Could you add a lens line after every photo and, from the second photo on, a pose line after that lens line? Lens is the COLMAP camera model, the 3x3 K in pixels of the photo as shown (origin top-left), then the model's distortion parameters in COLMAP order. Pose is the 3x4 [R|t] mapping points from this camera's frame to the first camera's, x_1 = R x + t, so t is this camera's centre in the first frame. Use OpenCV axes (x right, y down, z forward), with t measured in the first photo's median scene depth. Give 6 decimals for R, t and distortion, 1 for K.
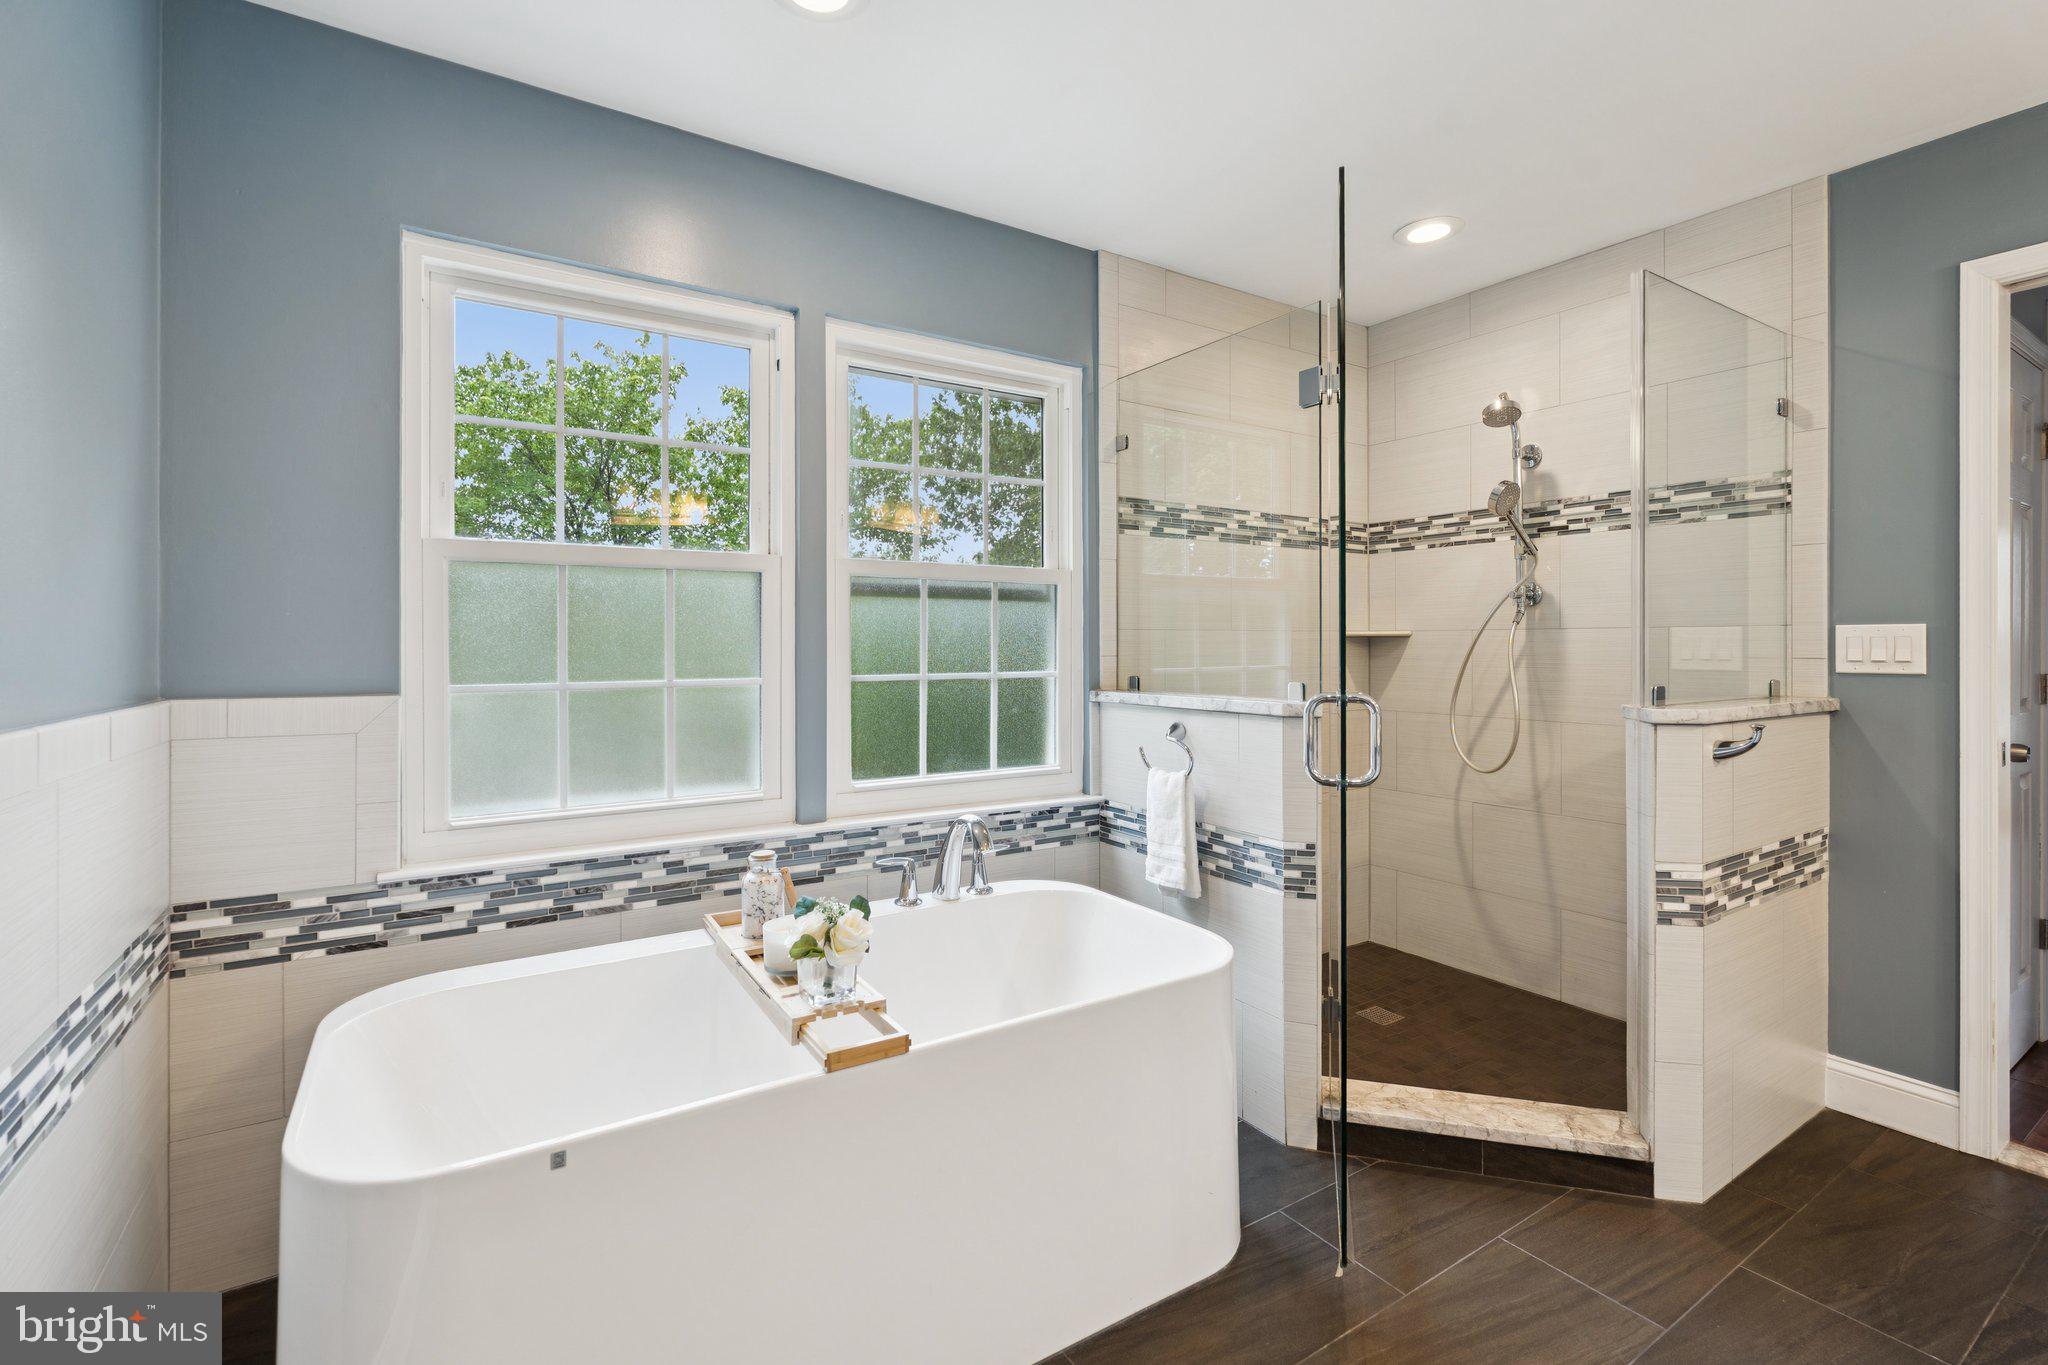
lens RADIAL K [[912.5, 0, 1025.9], [0, 912.5, 661.9], [0, 0, 1]] dist [-0.004462, -0.000293]
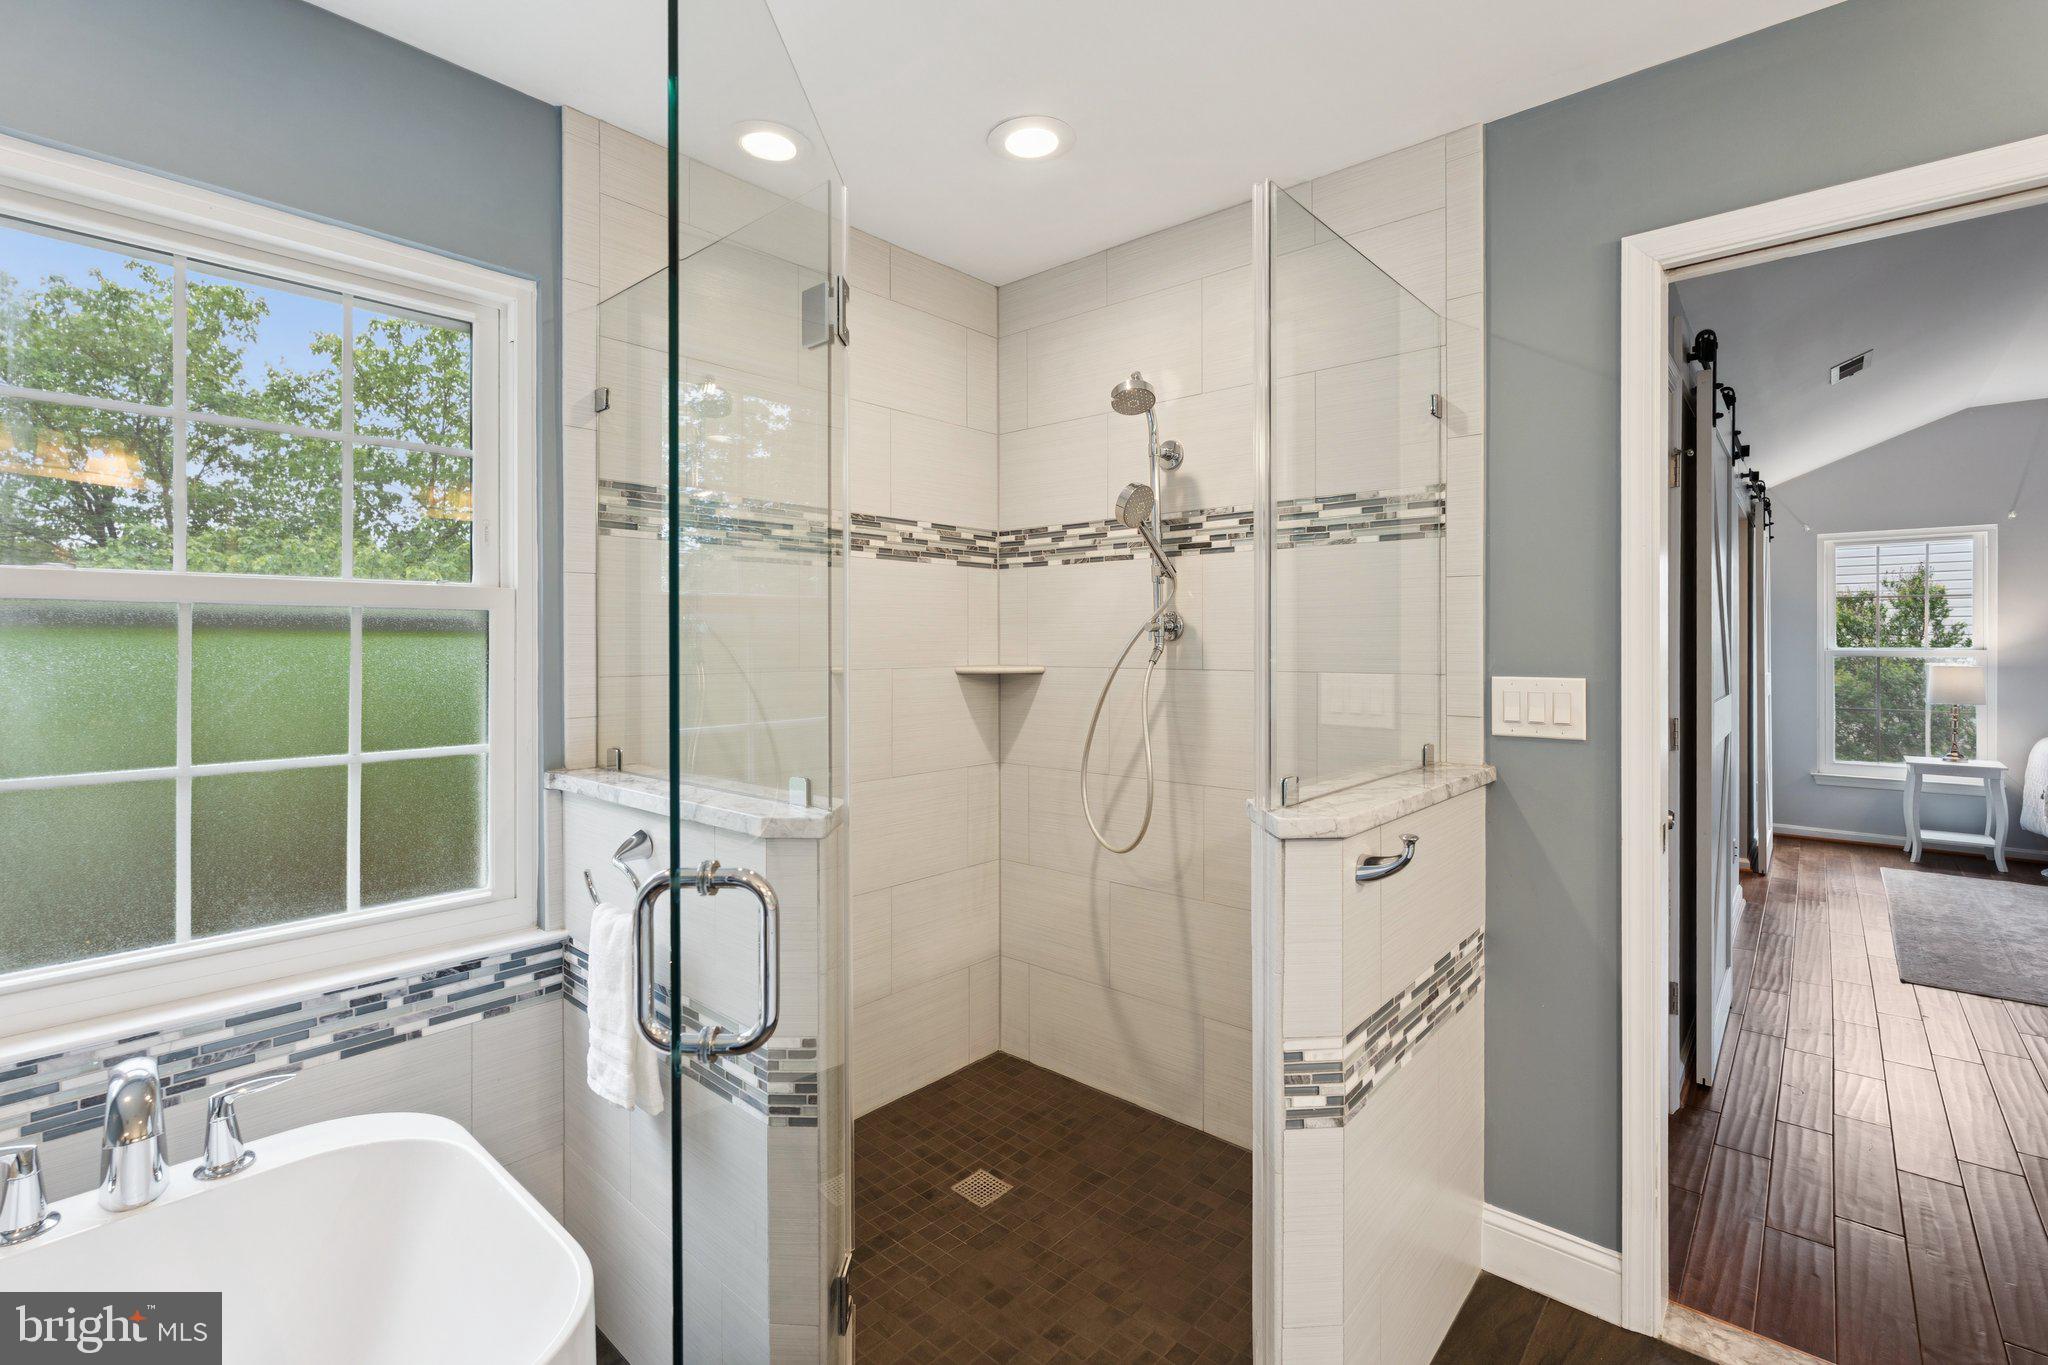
lens RADIAL K [[912.5, 0, 1018.5], [0, 912.5, 664.5], [0, 0, 1]] dist [-0.004462, -0.000293]
pose [[0.963769, -0.004706, 0.266695, 0.235006], [0.003311, 0.999978, 0.005683, -0.050999], [-0.266716, -0.004594, 0.963764, 0.290207]]
